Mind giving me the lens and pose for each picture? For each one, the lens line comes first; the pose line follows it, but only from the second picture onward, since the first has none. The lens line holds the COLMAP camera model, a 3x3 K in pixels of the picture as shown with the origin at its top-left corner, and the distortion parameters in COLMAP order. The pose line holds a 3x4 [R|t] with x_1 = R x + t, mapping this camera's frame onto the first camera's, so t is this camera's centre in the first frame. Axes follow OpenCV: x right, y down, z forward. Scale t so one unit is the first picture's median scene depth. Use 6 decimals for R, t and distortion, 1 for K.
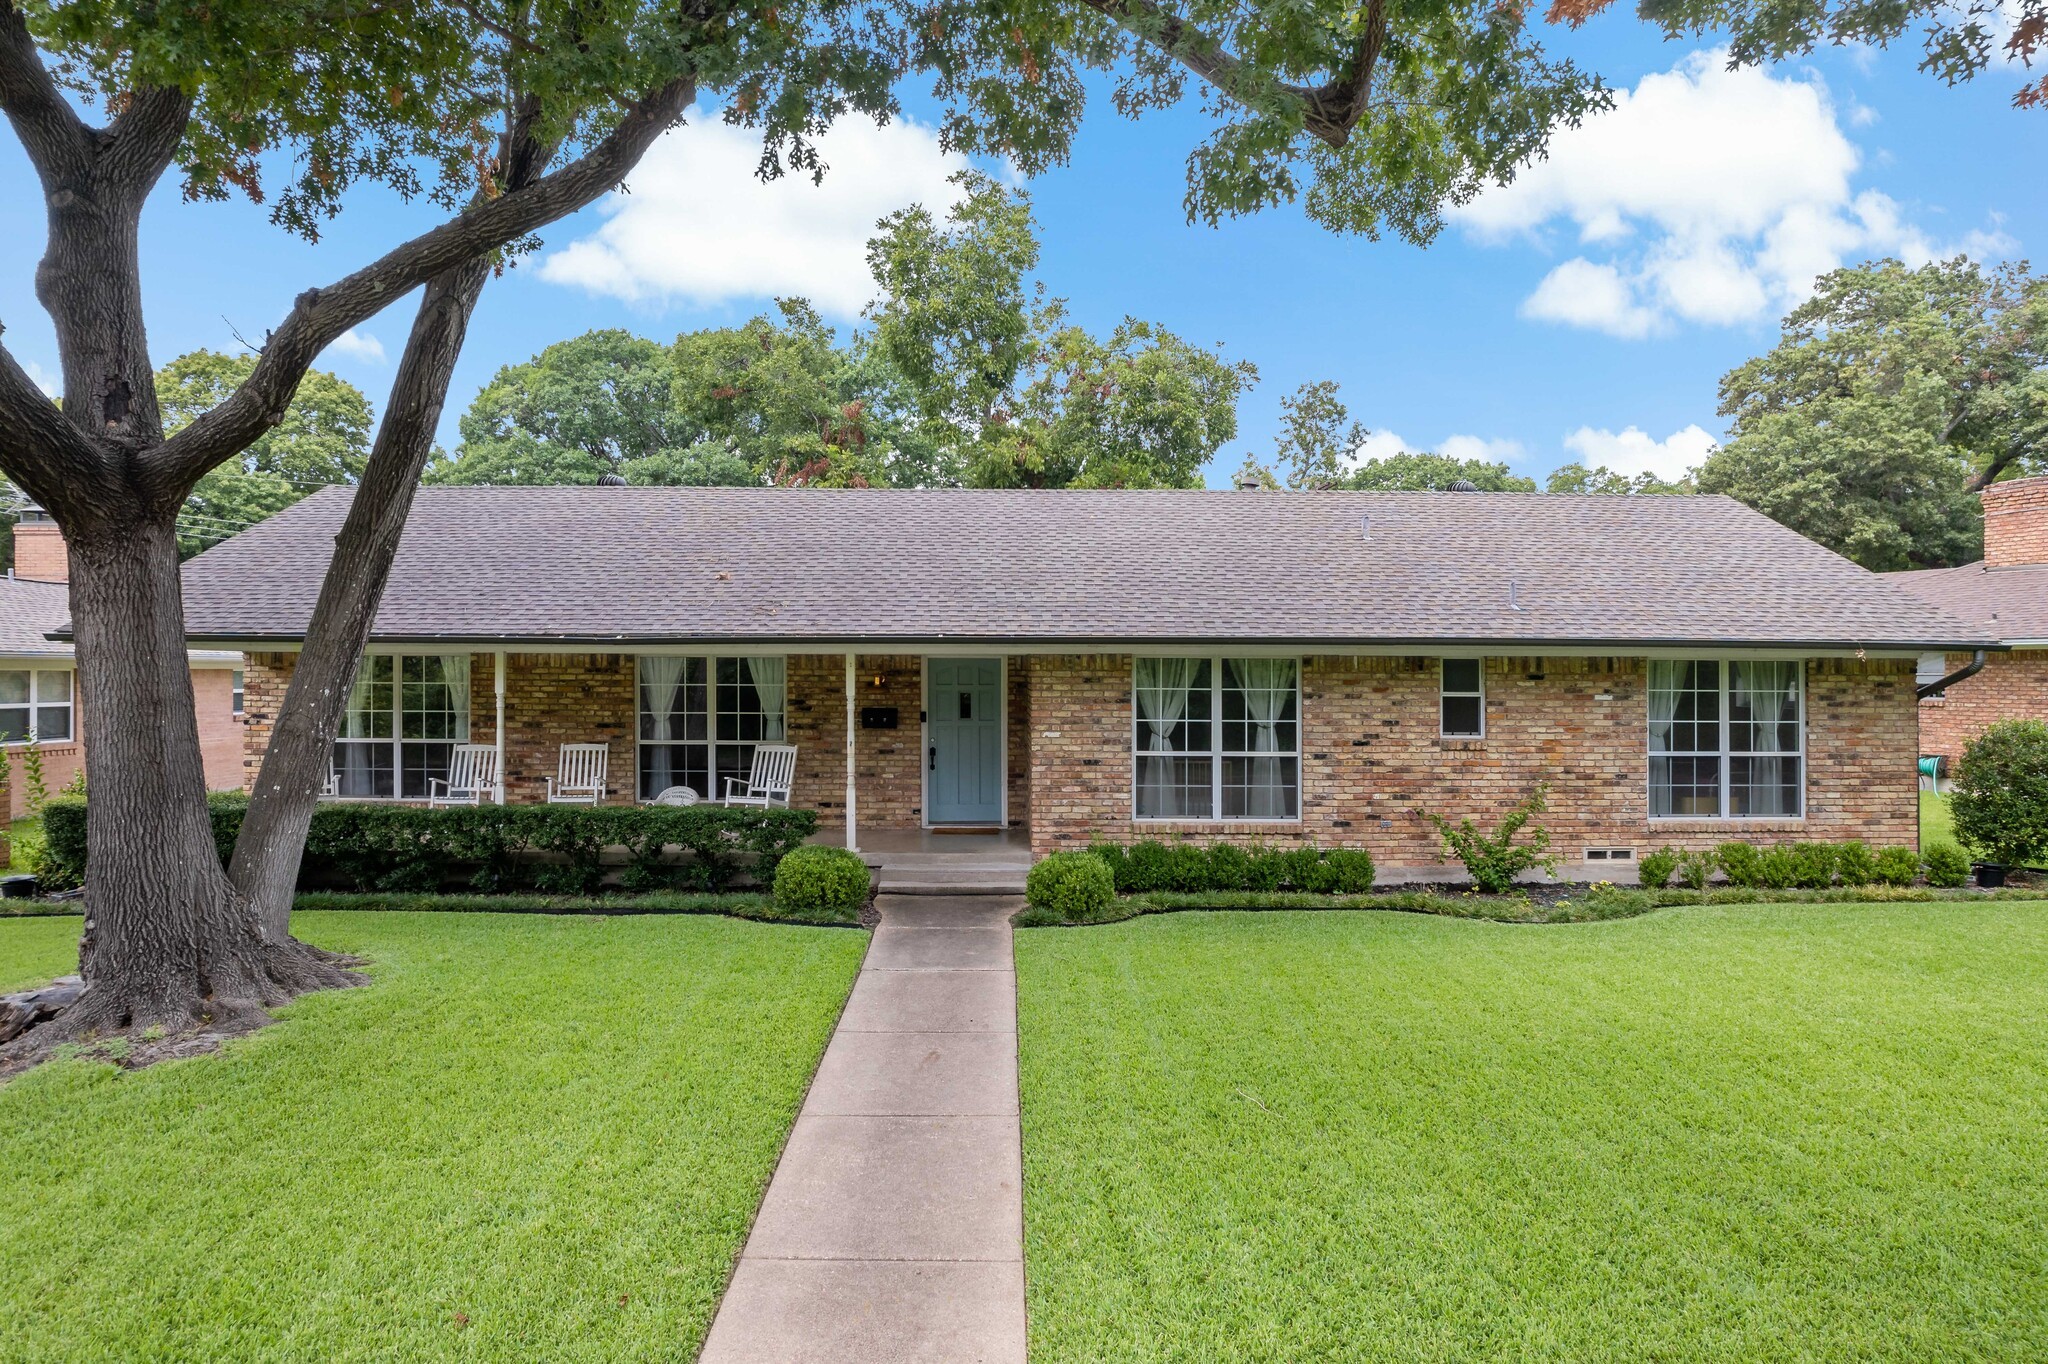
lens RADIAL K [[1342.4, 0, 1024.0], [0, 1342.4, 682.0], [0, 0, 1]] dist [-0.063155, 0.046667]
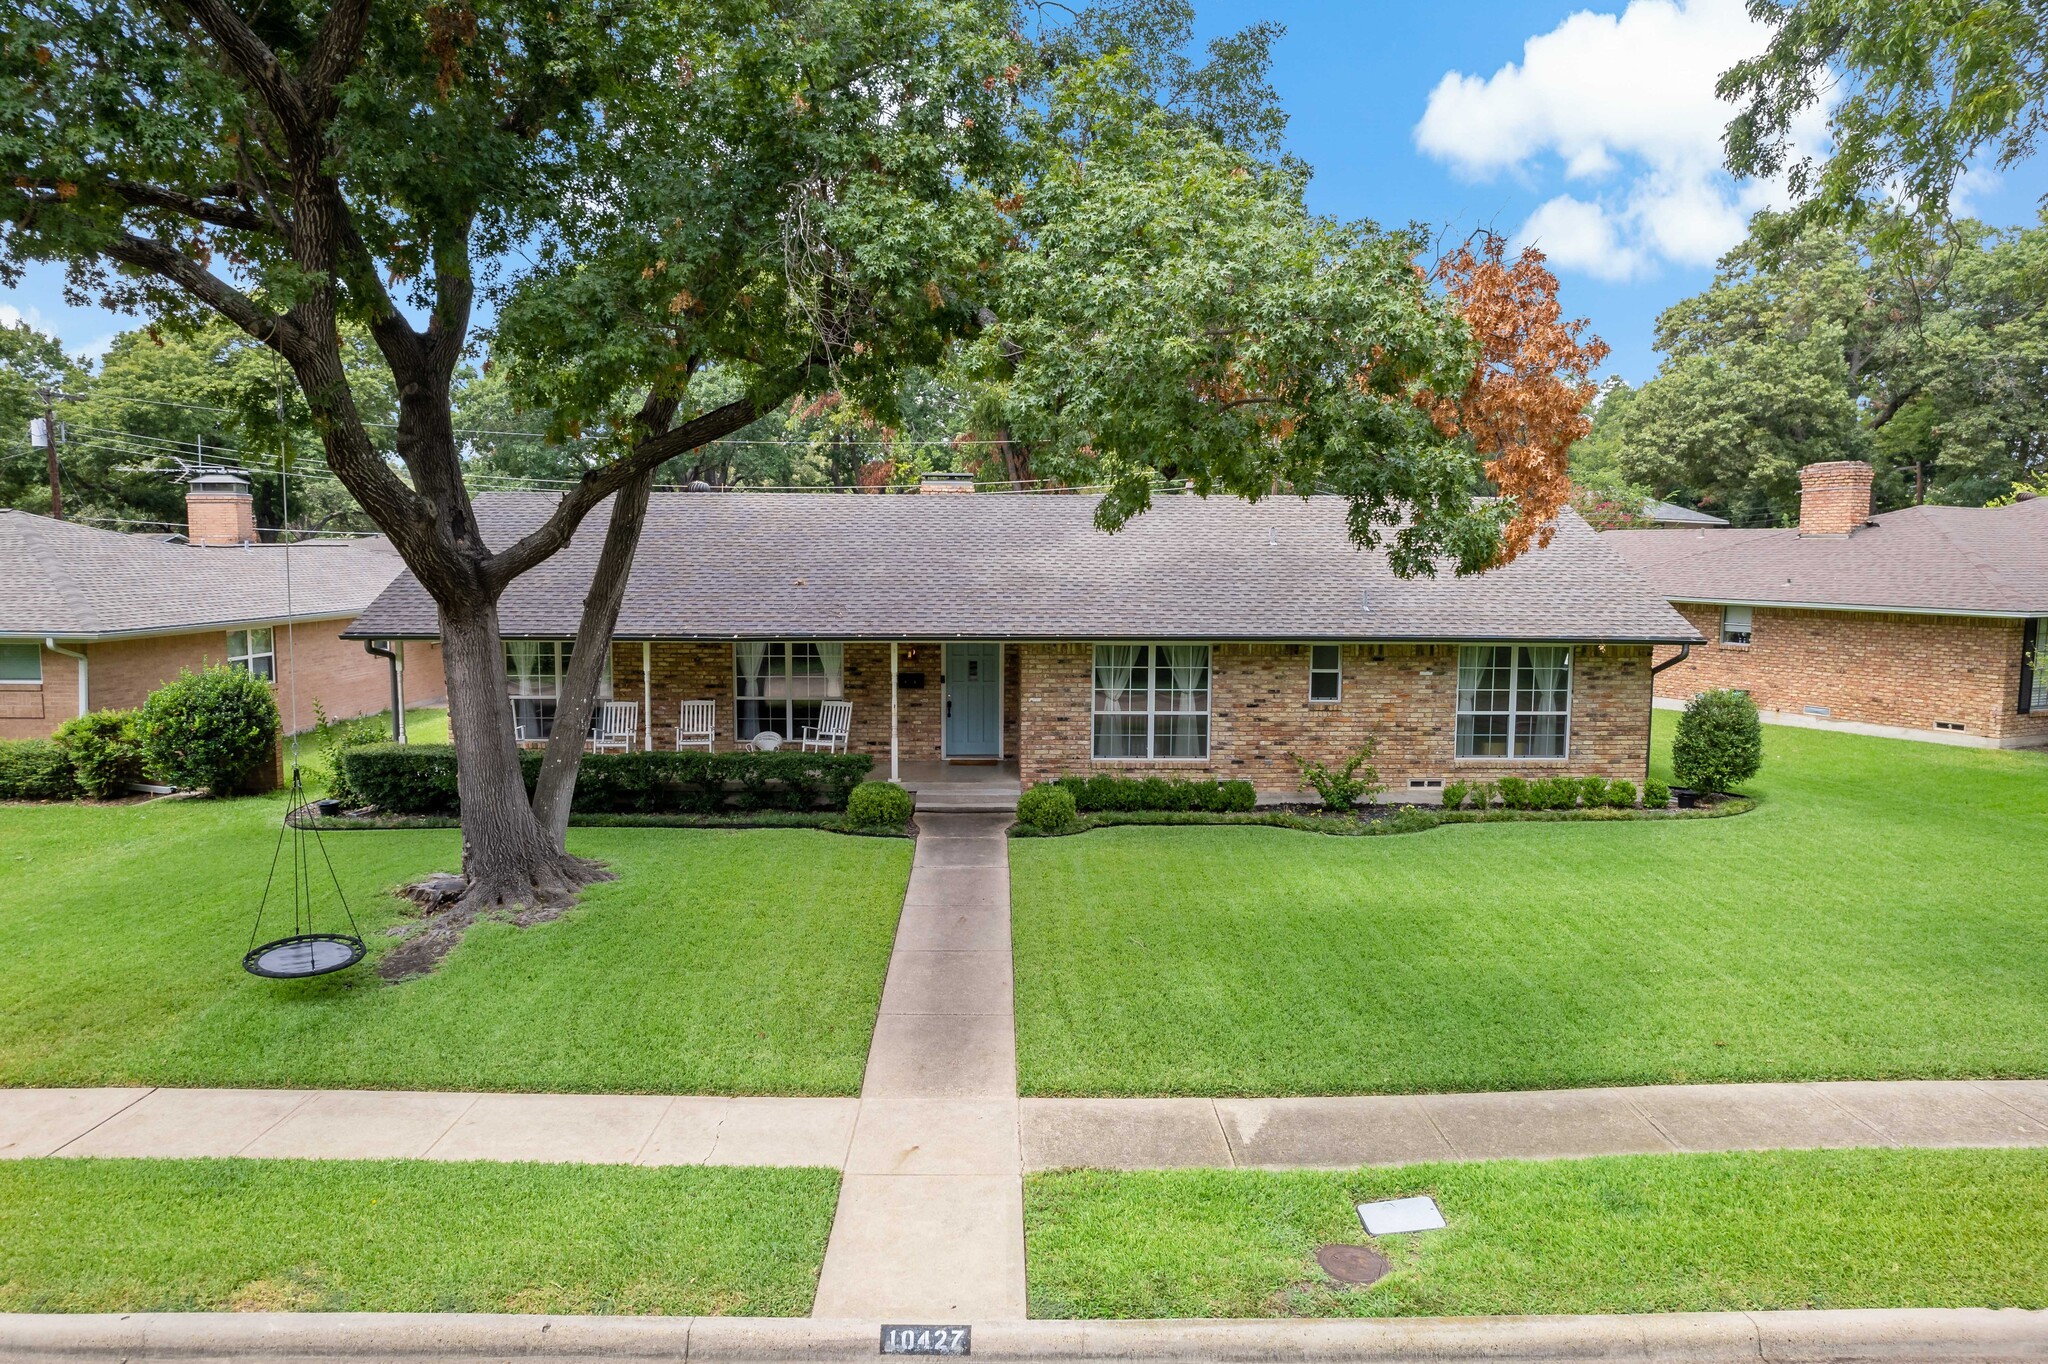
lens RADIAL K [[1251.9, 0, 1067.9], [0, 1251.9, 677.1], [0, 0, 1]] dist [-0.035394, -0.001419]
pose [[0.999077, 0.007641, 0.042264, -0.001122], [-0.010871, 0.996992, 0.076745, -0.086958], [-0.041551, -0.077133, 0.996155, -0.325475]]
